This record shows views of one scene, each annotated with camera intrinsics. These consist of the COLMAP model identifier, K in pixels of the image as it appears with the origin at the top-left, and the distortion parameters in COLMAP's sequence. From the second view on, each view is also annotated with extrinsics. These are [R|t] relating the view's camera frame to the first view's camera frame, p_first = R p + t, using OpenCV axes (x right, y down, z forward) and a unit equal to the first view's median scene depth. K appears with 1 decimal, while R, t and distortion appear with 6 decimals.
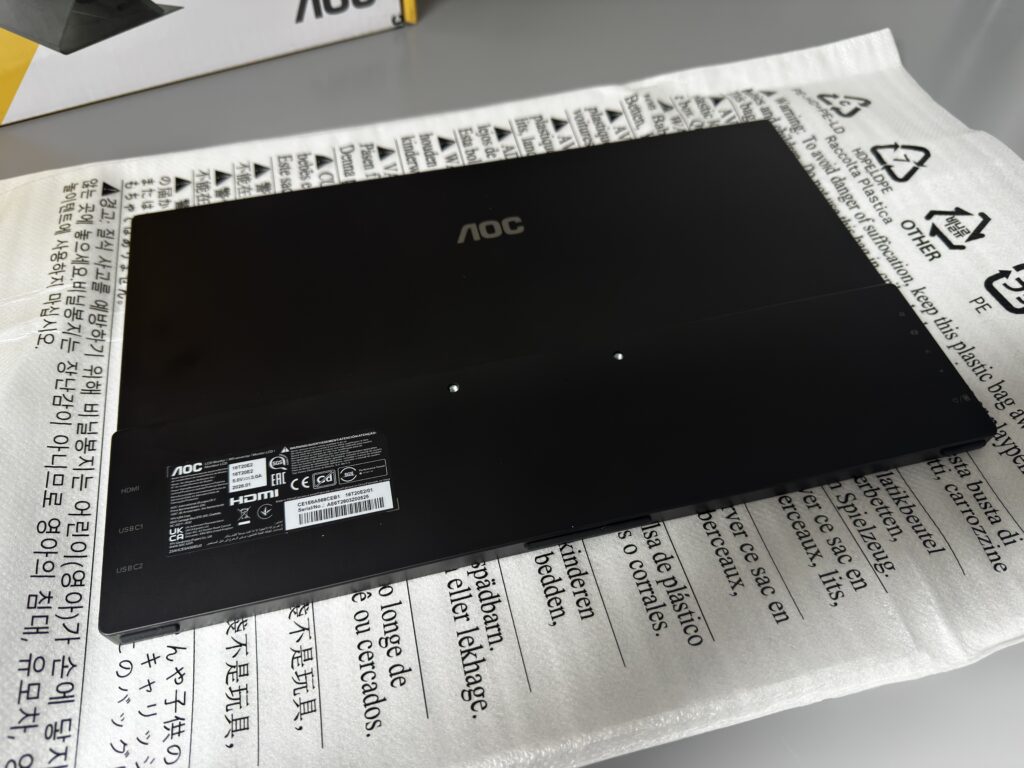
lens RADIAL K [[756.6, 0, 501.4], [0, 756.6, 388.2], [0, 0, 1]] dist [-0.014099, -0.002349]
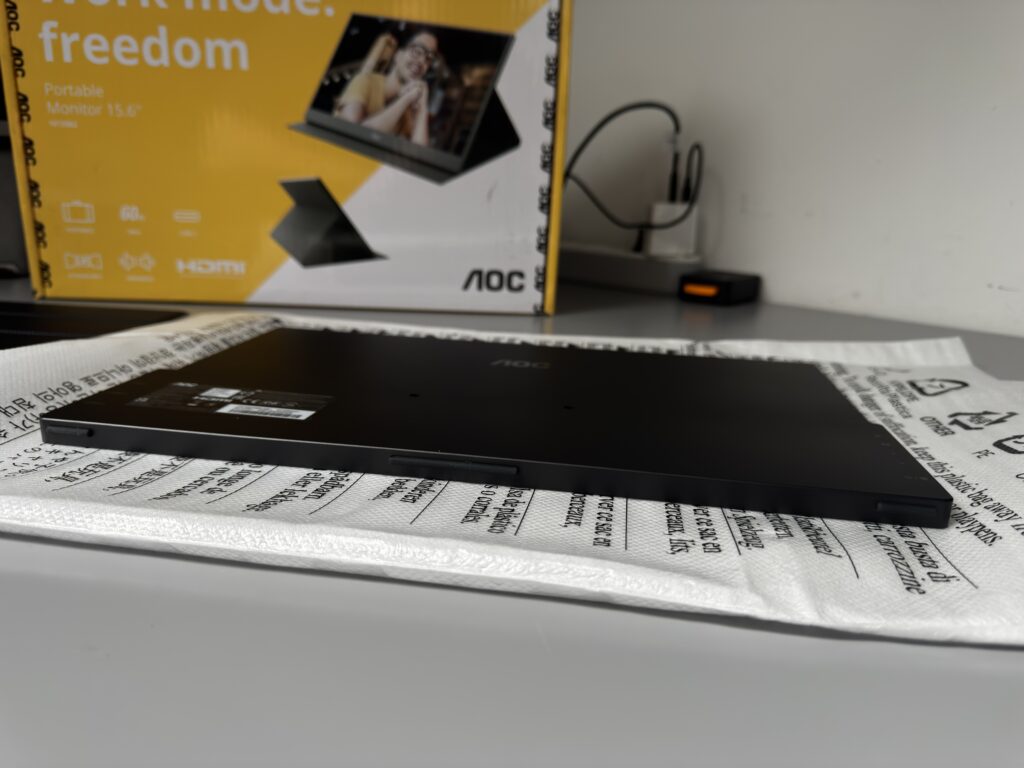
lens RADIAL K [[756.6, 0, 501.4], [0, 756.6, 388.2], [0, 0, 1]] dist [-0.014099, -0.002349]
pose [[0.918502, 0.136728, -0.371026, 0.515354], [-0.342503, 0.744004, -0.573716, 0.647295], [0.197602, 0.654037, 0.730198, 0.217126]]
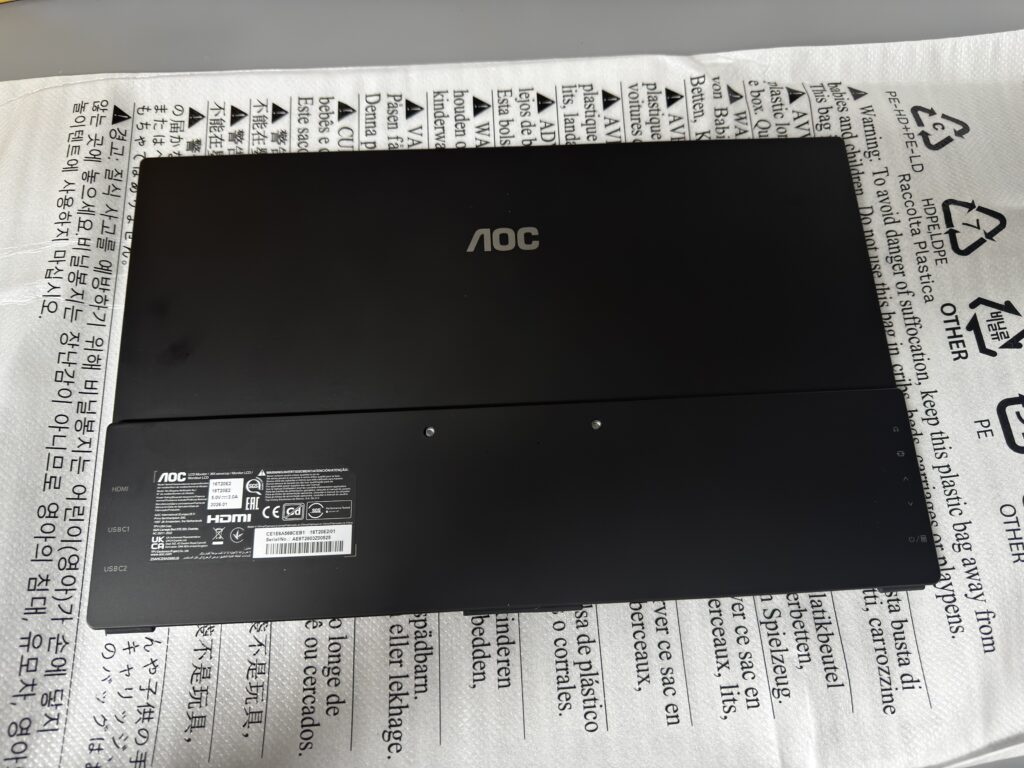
lens RADIAL K [[756.6, 0, 501.4], [0, 756.6, 388.2], [0, 0, 1]] dist [-0.014099, -0.002349]
pose [[0.983237, 0.178651, -0.036450, 0.065956], [-0.158782, 0.937229, 0.310468, -0.430313], [0.089628, -0.299476, 0.949885, 0.053591]]
